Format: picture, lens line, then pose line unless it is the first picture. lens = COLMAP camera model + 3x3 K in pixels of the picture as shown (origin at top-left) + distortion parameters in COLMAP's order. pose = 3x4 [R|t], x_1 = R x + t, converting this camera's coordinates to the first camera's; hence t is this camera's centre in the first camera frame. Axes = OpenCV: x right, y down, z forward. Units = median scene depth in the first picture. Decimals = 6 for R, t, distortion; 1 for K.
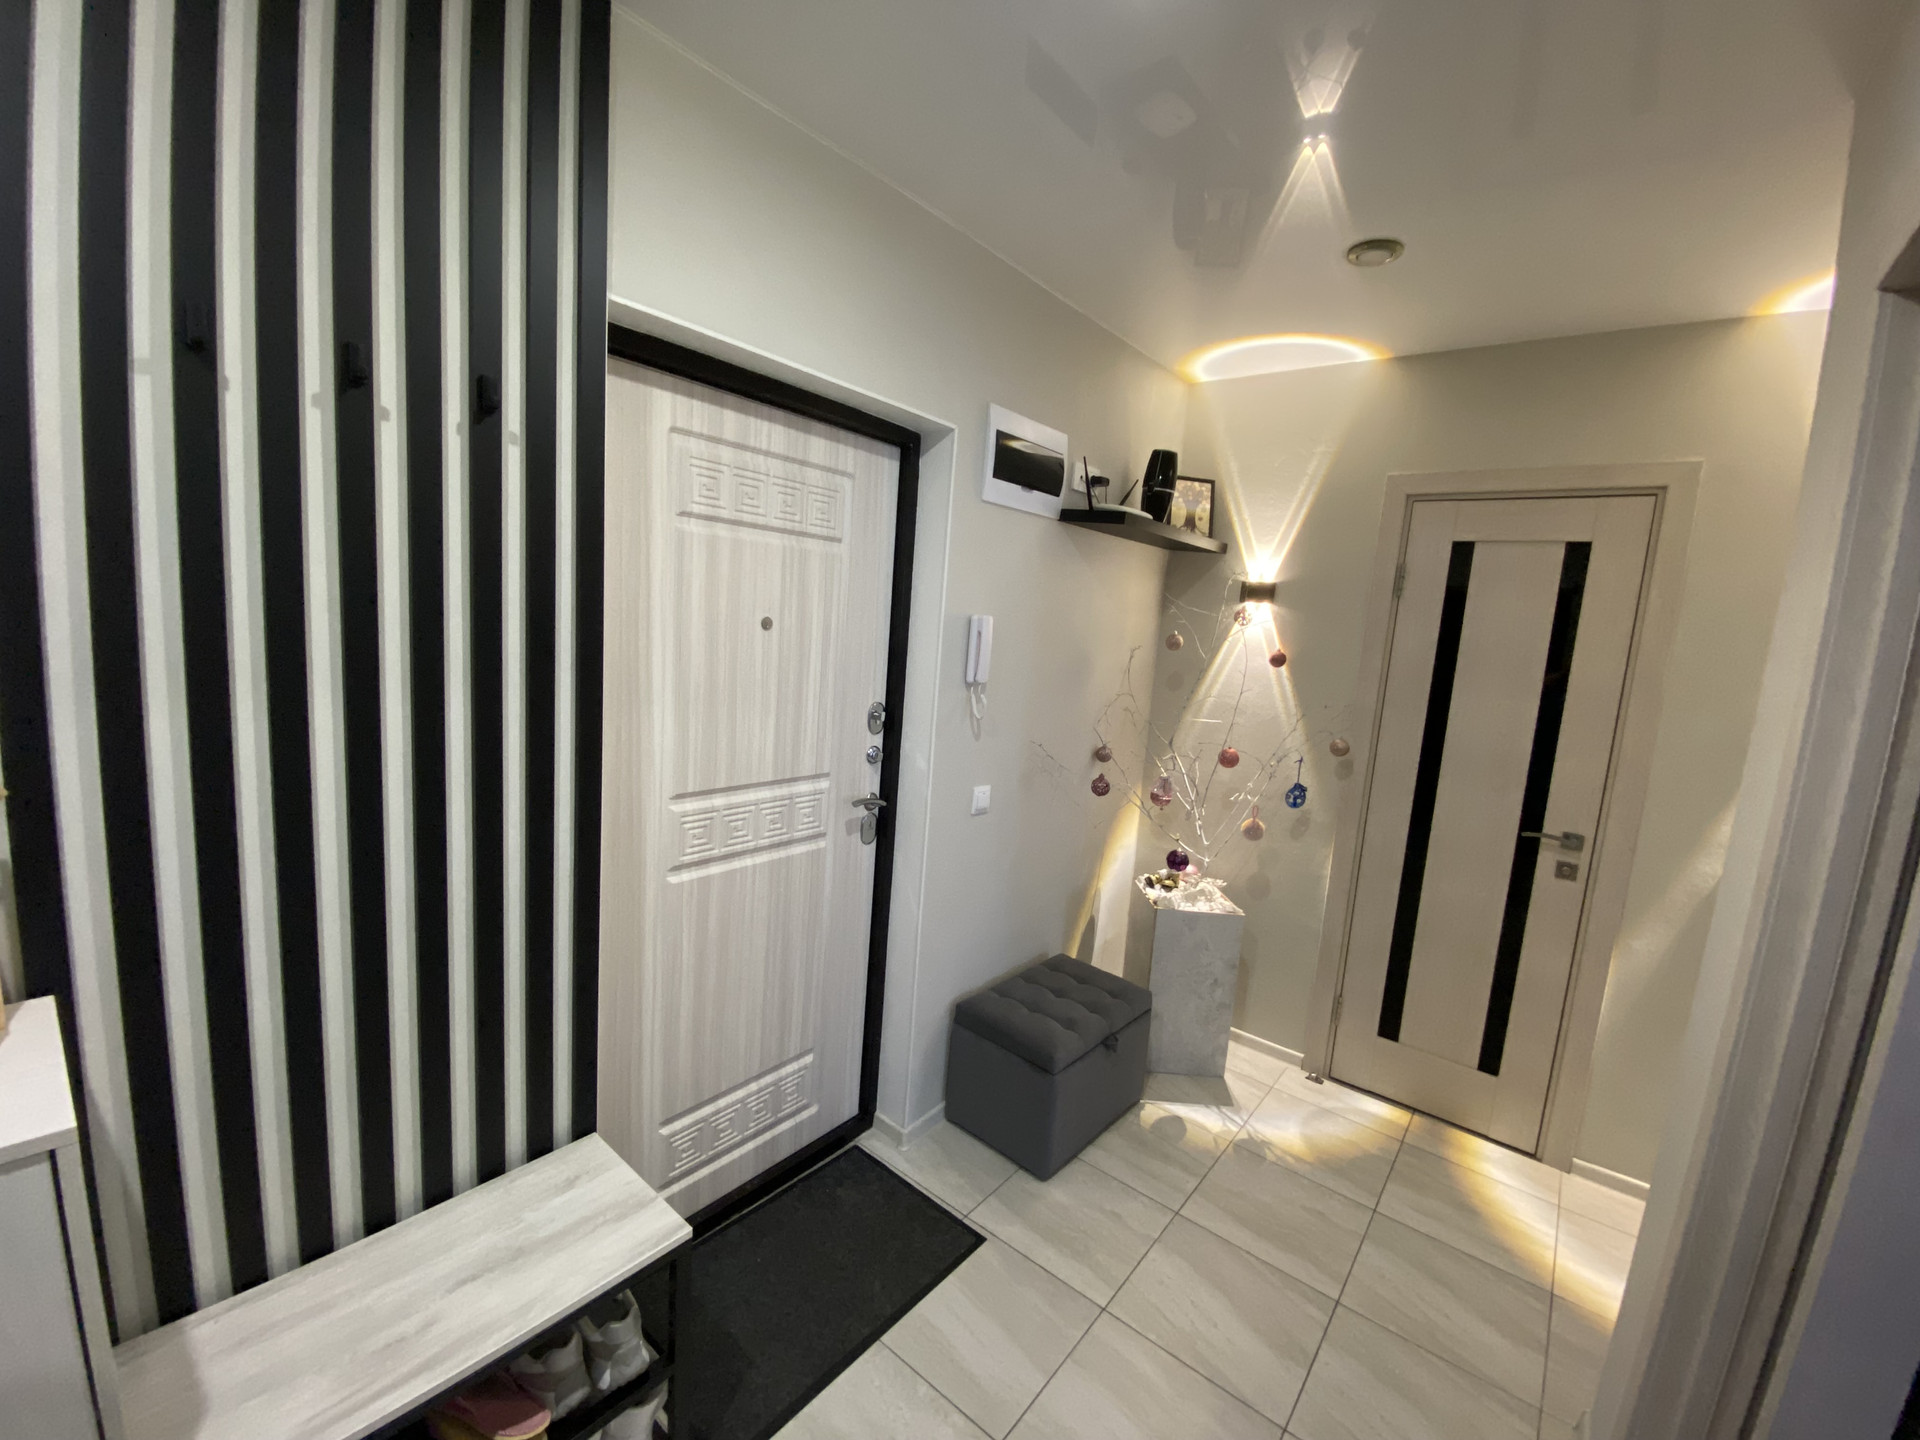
lens RADIAL K [[776.0, 0, 959.8], [0, 776.0, 722.8], [0, 0, 1]] dist [-0.003249, -0.002550]
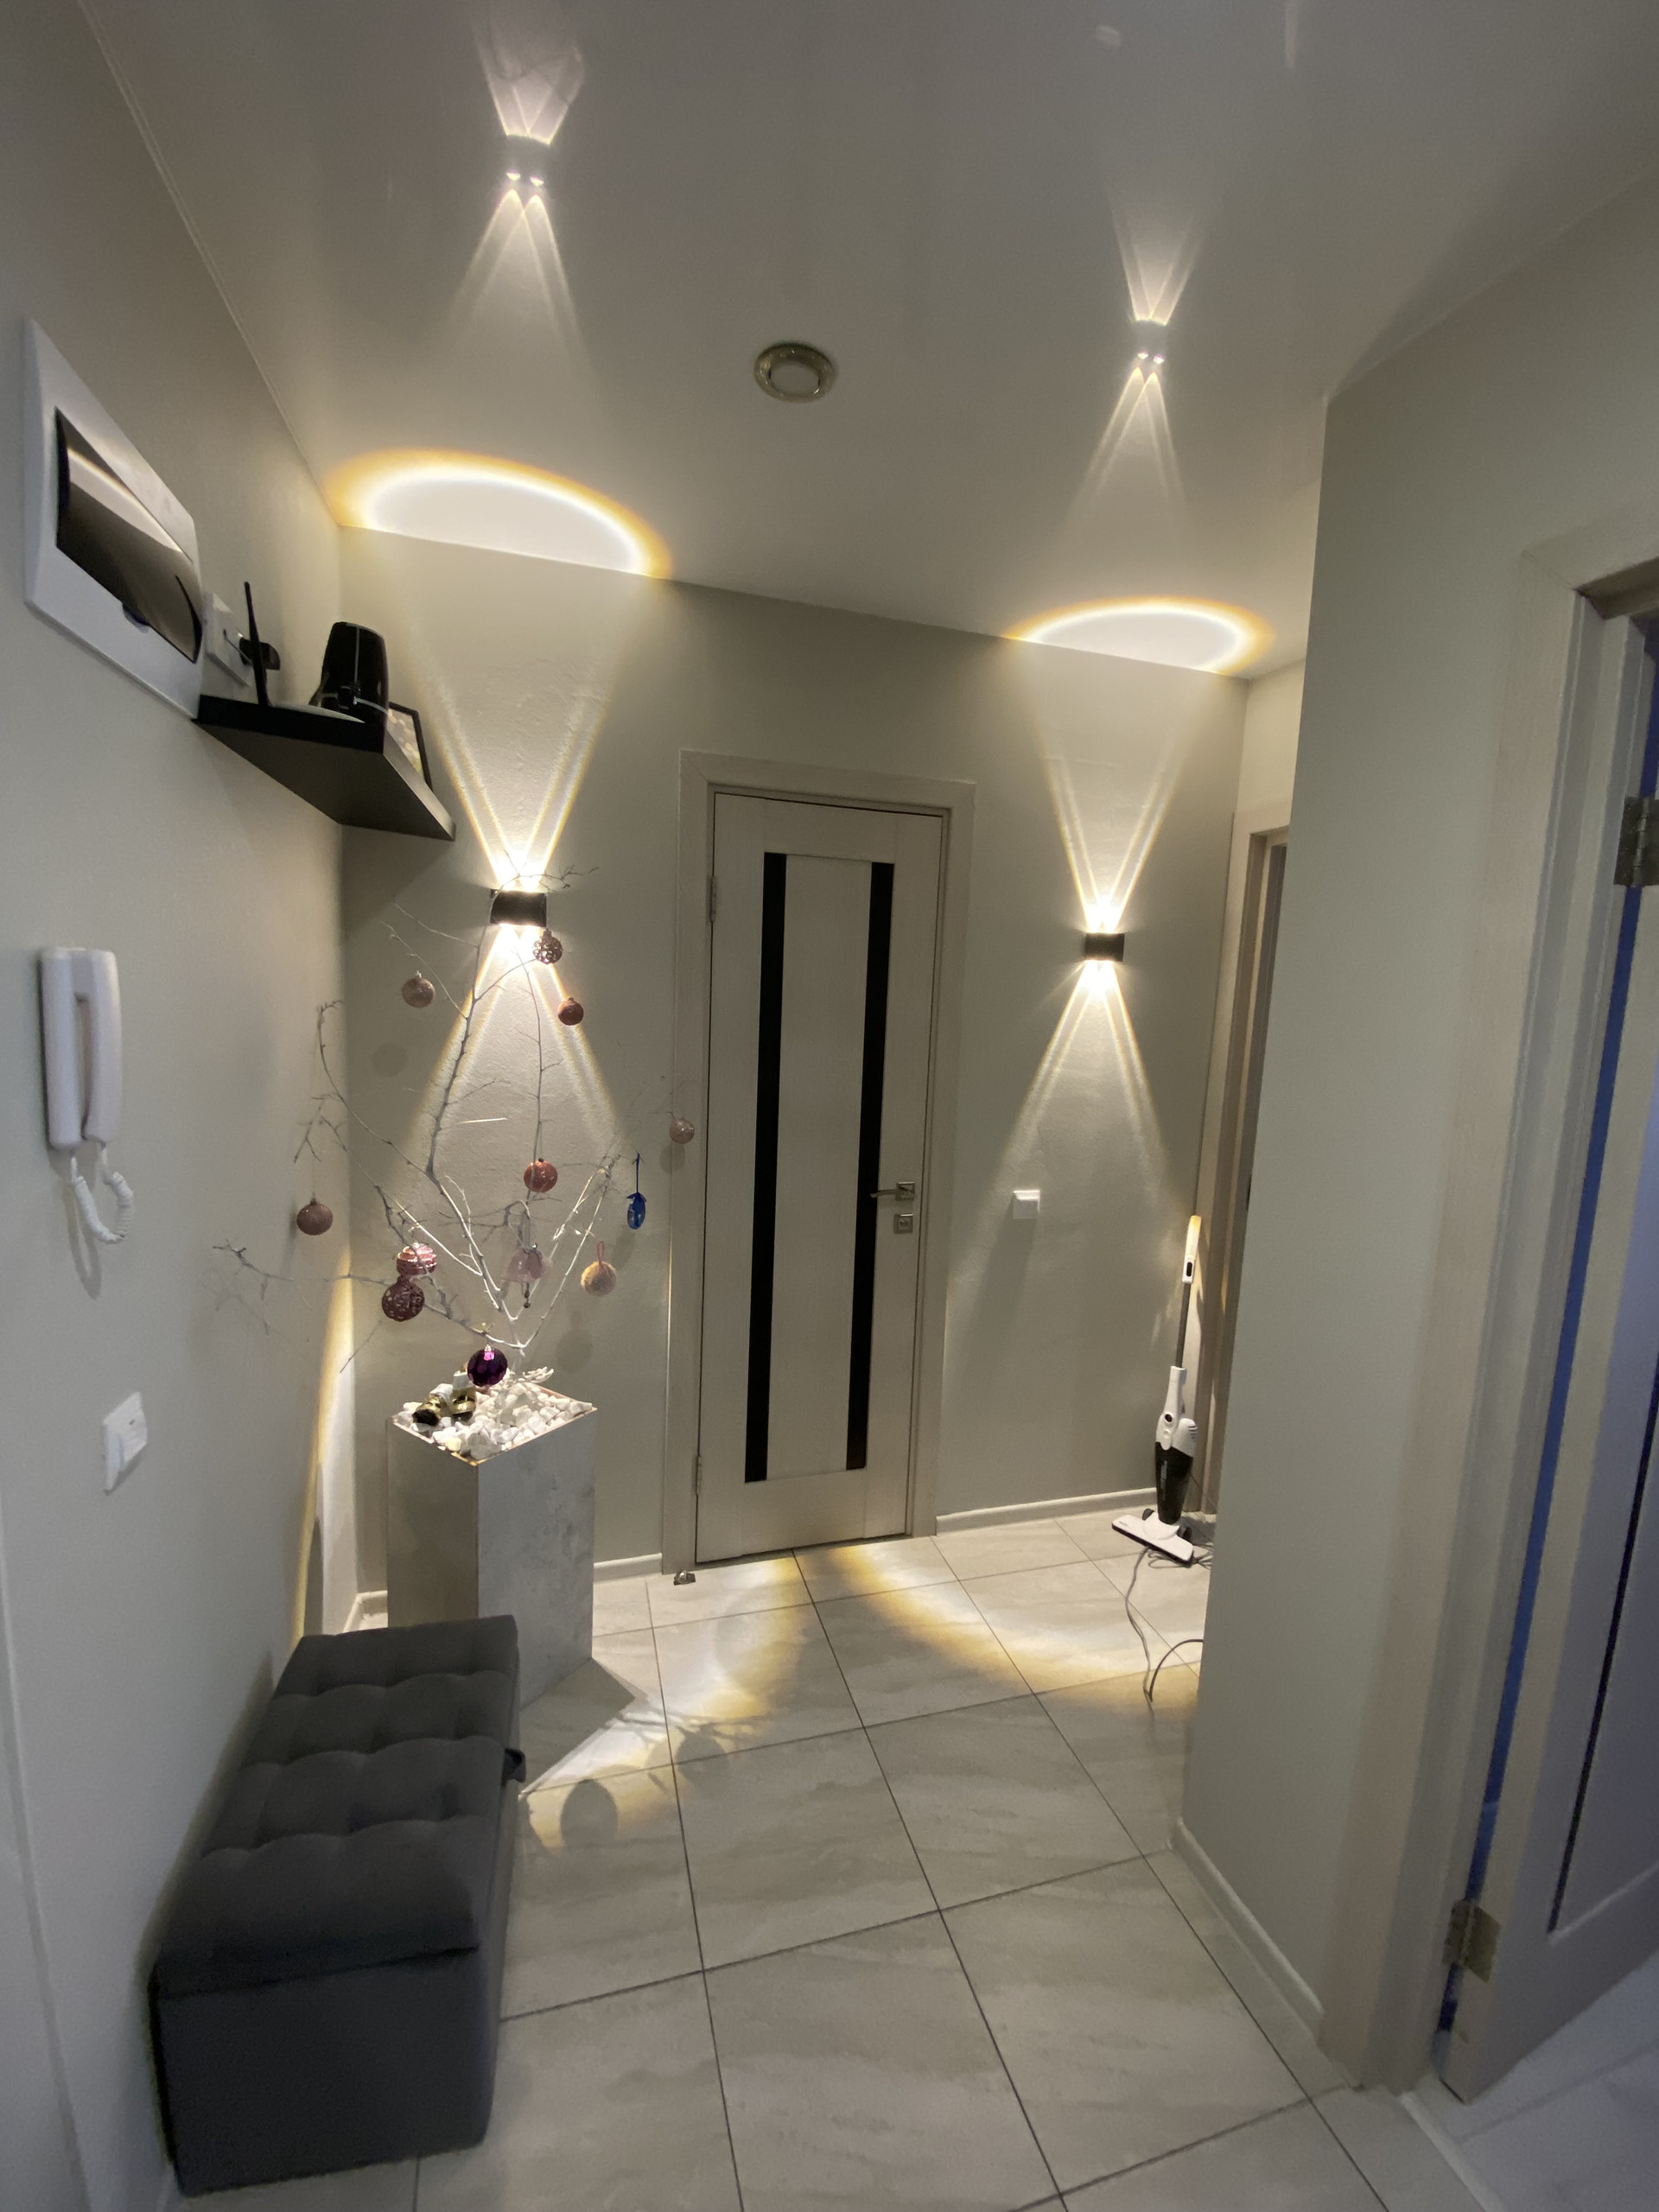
lens RADIAL K [[894.0, 0, 835.2], [0, 894.0, 1105.9], [0, 0, 1]] dist [-0.003249, -0.002550]
pose [[0.570173, -0.145190, 0.808593, -0.088246], [0.108822, 0.988934, 0.100836, -0.059043], [-0.814285, 0.030499, 0.579663, 0.405719]]
